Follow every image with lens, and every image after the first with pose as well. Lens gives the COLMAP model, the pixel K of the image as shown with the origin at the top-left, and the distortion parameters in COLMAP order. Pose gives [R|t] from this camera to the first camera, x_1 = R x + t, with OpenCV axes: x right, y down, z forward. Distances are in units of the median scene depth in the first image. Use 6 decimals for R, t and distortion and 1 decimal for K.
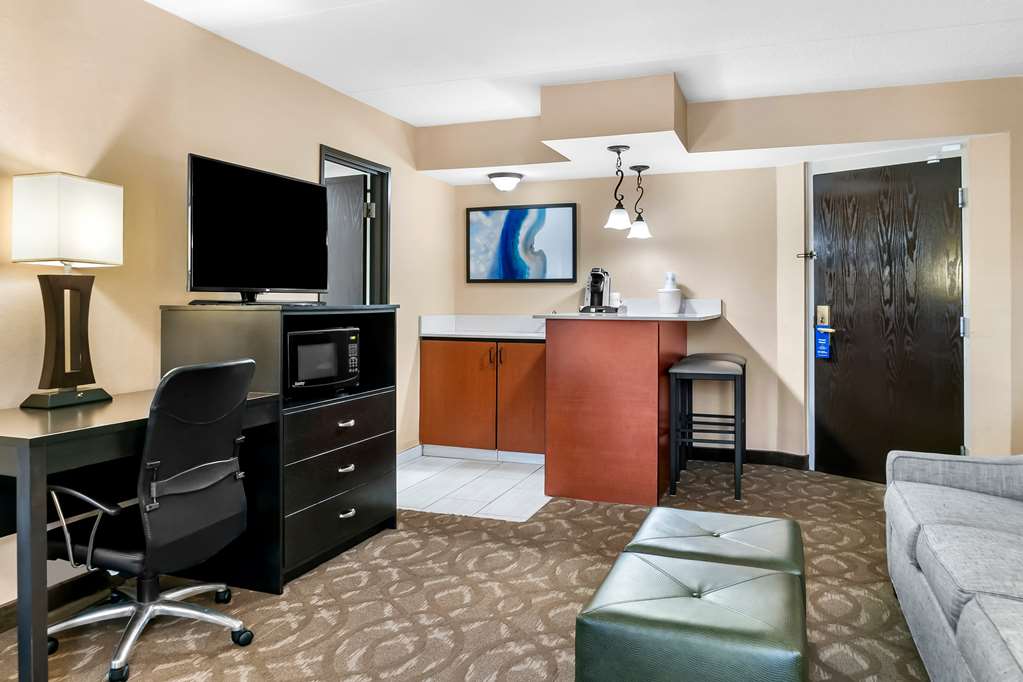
lens RADIAL K [[712.5, 0, 508.9], [0, 712.5, 294.4], [0, 0, 1]] dist [-0.026415, 0.000961]
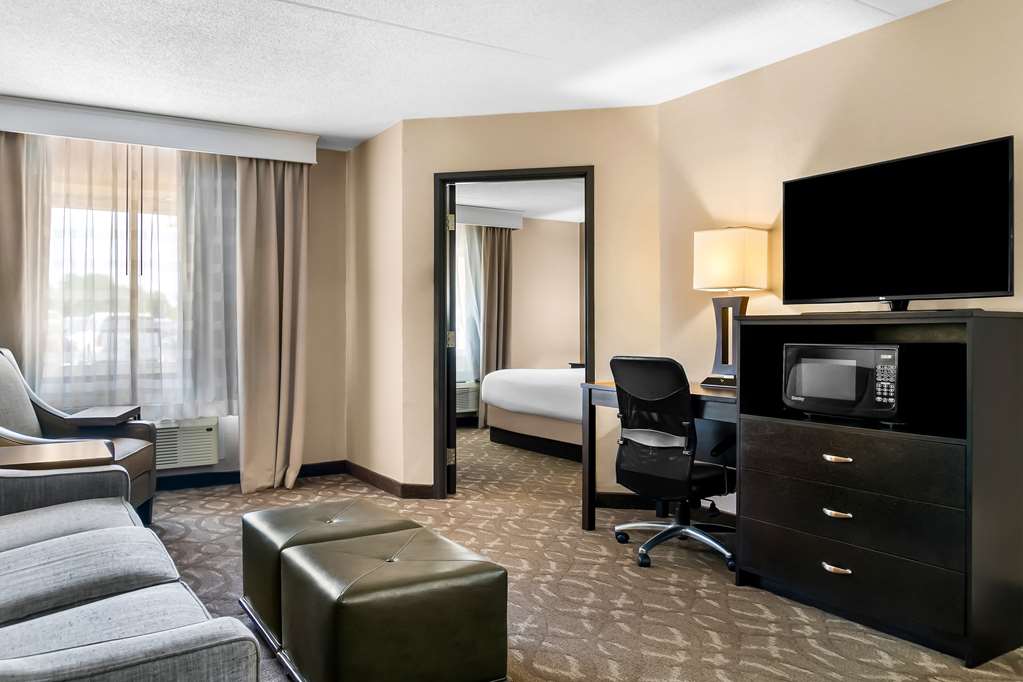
lens RADIAL K [[776.3, 0, 502.6], [0, 776.3, 340.4], [0, 0, 1]] dist [-0.009612, -0.010224]
pose [[-0.592623, 0.005606, -0.805460, 0.338633], [0.004825, 0.999983, 0.003410, 0.019355], [0.805465, -0.001865, -0.592640, 0.575253]]
